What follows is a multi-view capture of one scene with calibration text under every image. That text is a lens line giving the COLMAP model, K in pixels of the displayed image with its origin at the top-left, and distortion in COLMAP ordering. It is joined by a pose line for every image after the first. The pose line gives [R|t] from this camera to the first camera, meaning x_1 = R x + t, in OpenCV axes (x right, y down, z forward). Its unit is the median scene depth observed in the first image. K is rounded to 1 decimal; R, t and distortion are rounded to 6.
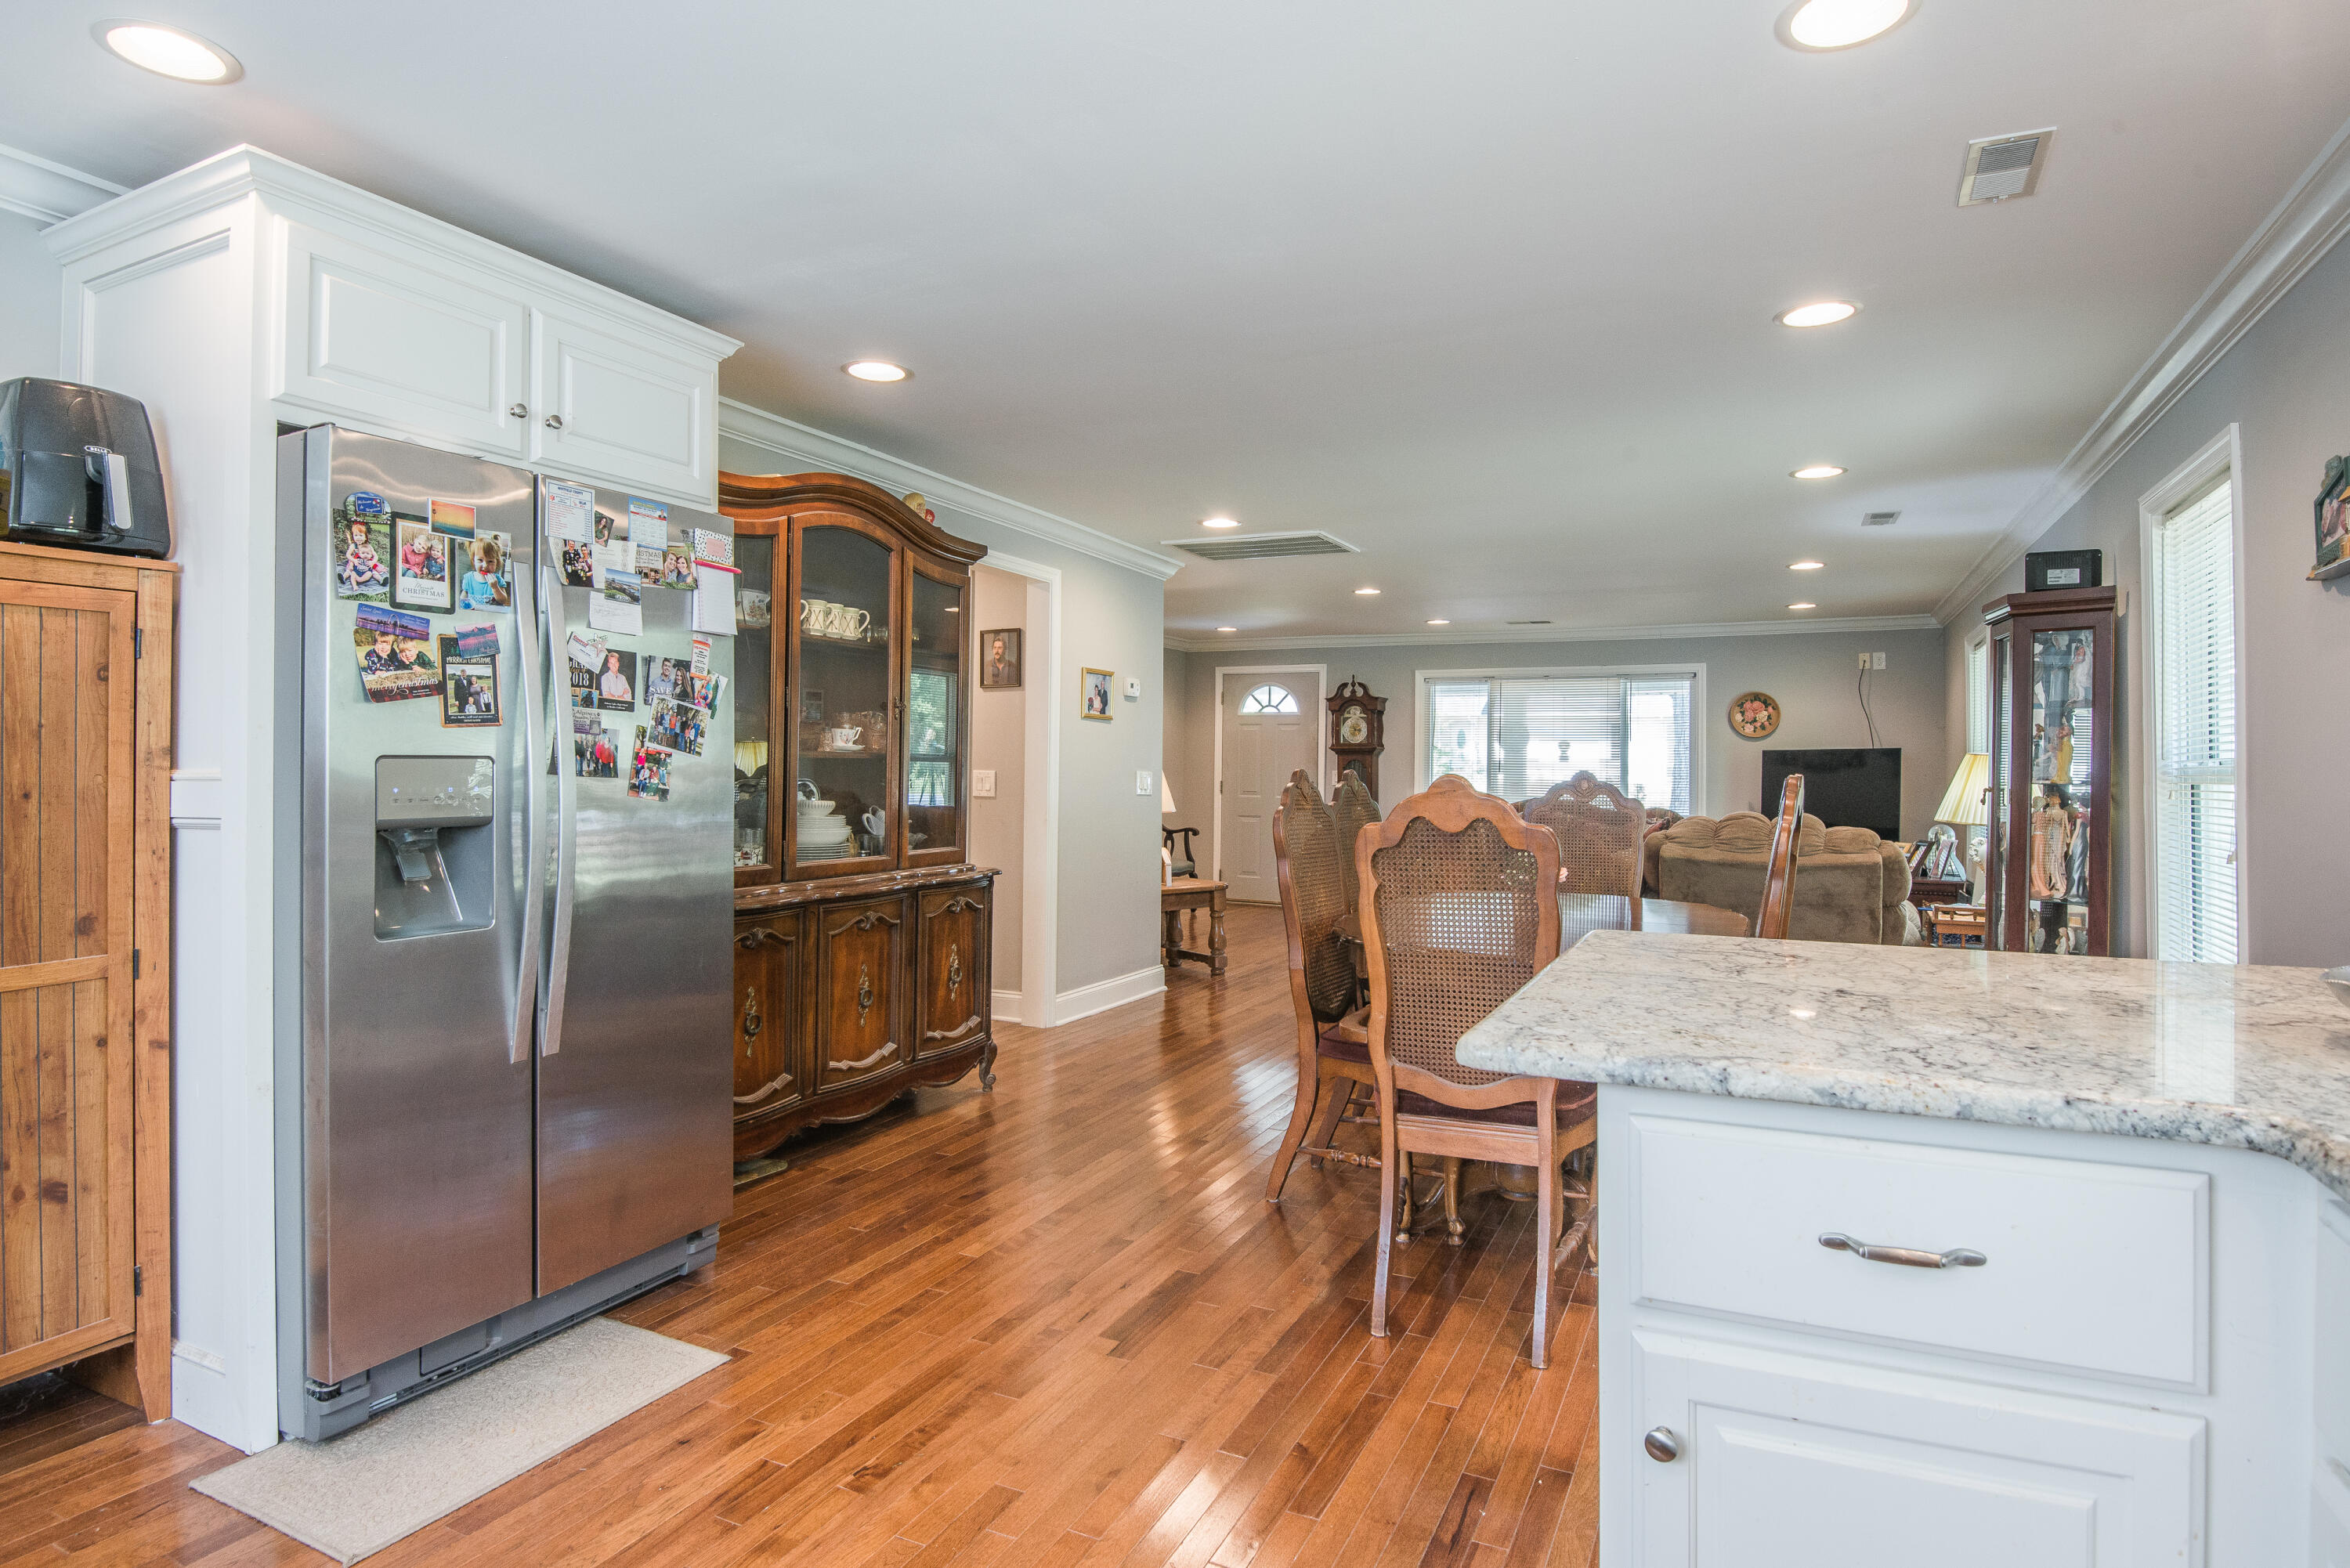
lens RADIAL K [[1249.0, 0, 1162.0], [0, 1249.0, 774.4], [0, 0, 1]] dist [-0.005153, -0.005966]
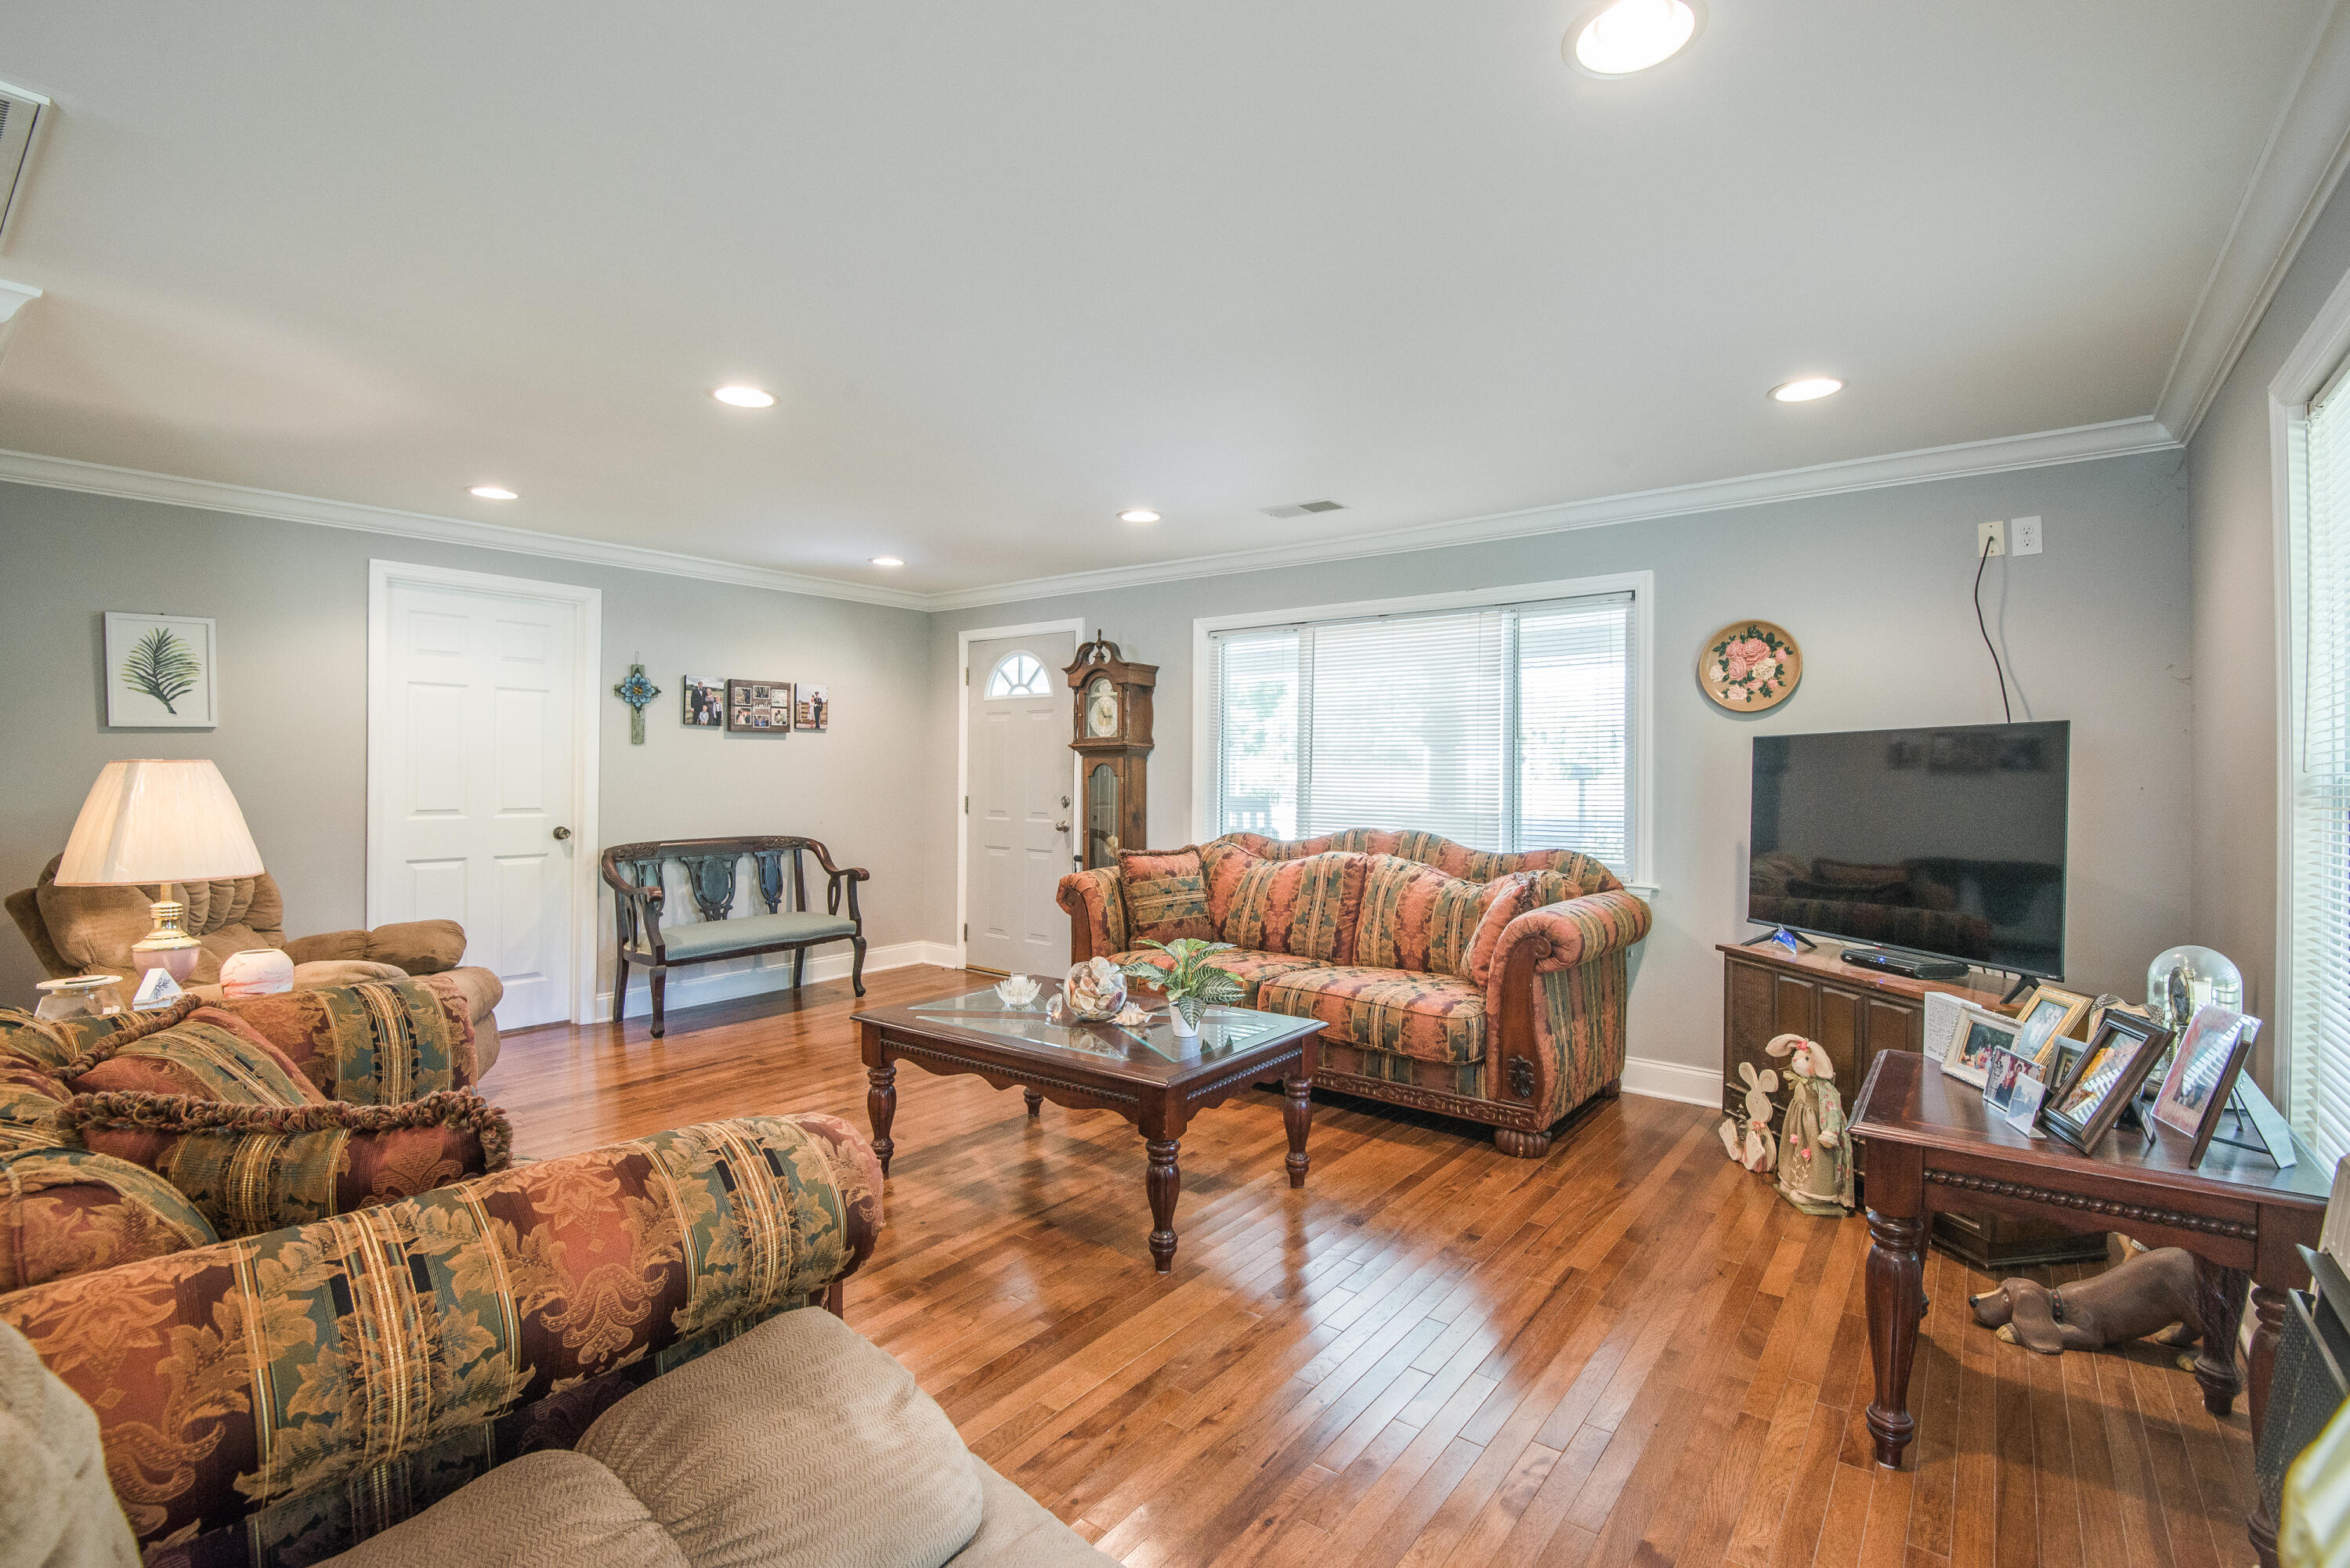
lens RADIAL K [[1090.8, 0, 1160.1], [0, 1090.8, 769.3], [0, 0, 1]] dist [-0.003358, -0.006167]
pose [[0.980829, -0.007804, -0.194715, 0.289720], [0.006176, 0.999941, -0.008967, -0.004203], [0.194773, 0.007593, 0.980819, 0.467004]]
